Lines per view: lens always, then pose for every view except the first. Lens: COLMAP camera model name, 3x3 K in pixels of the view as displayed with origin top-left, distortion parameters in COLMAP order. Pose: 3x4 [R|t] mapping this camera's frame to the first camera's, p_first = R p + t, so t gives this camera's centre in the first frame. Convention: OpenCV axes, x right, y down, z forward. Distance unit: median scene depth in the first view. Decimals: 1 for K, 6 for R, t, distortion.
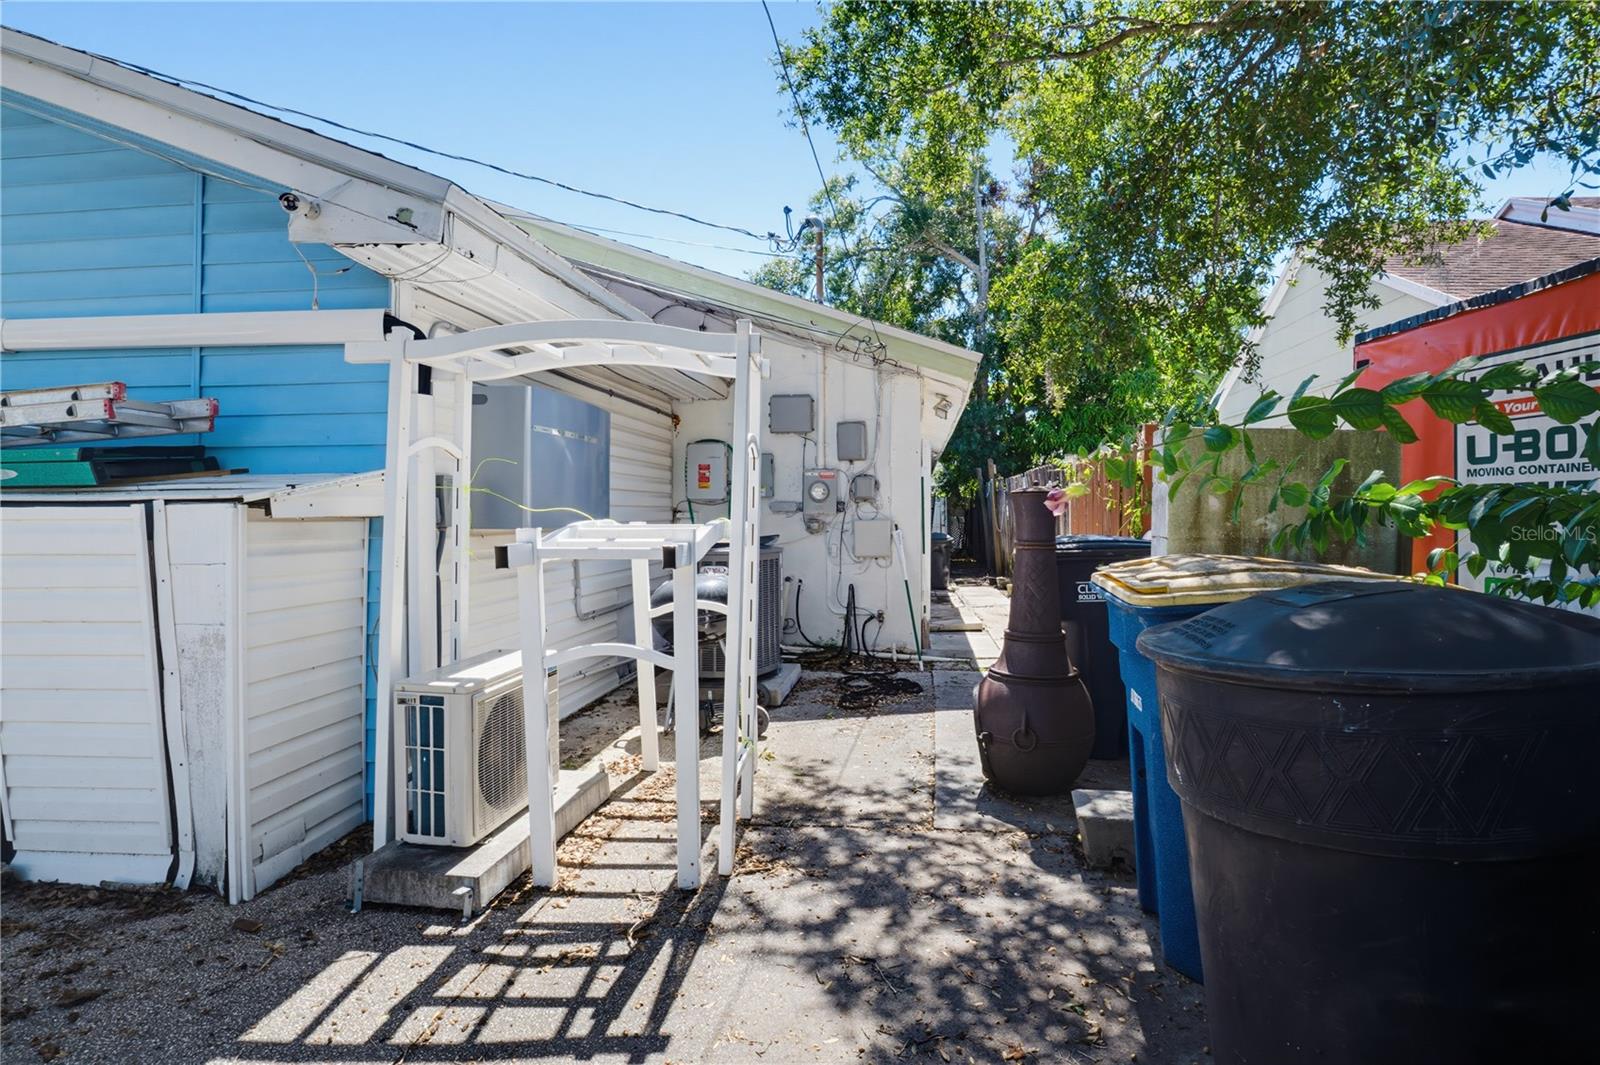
lens RADIAL K [[806.5, 0, 831.6], [0, 806.5, 515.6], [0, 0, 1]] dist [-0.043613, 0.009898]
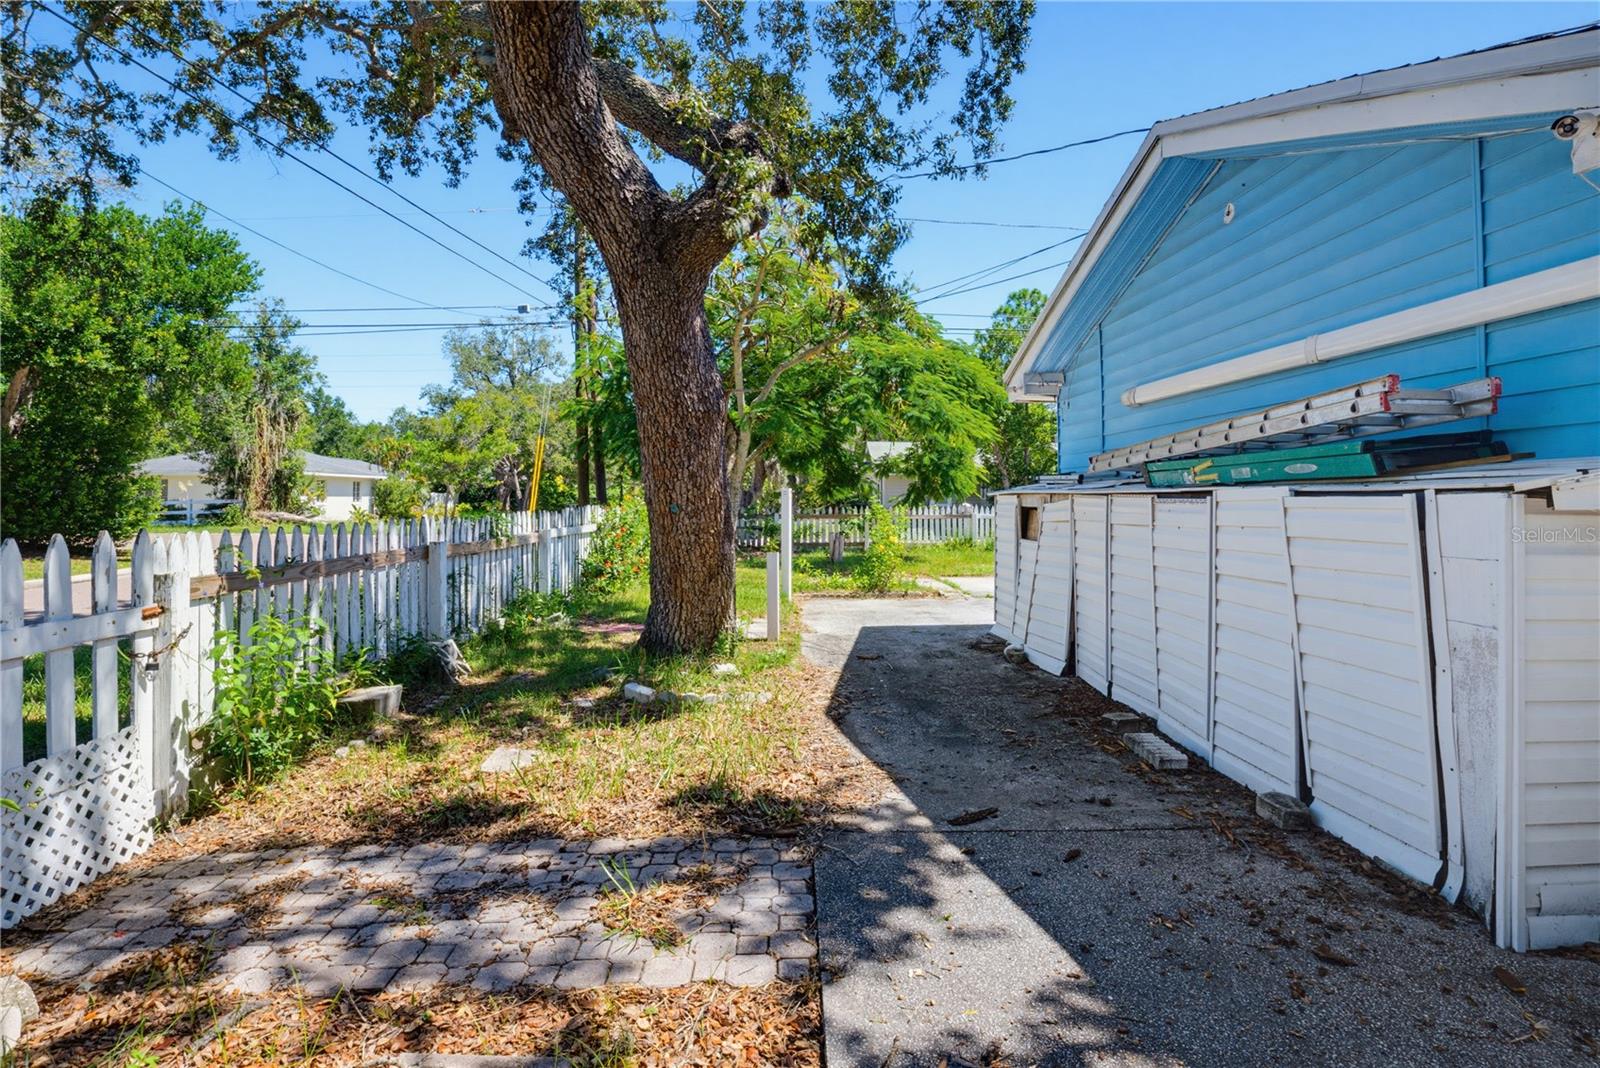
lens RADIAL K [[797.1, 0, 797.7], [0, 797.1, 483.6], [0, 0, 1]] dist [-0.043602, 0.007724]
pose [[0.116661, -0.014544, -0.993065, 0.006043], [-0.010706, 0.999816, -0.015900, -0.003236], [0.993114, 0.012486, 0.116484, 0.105177]]
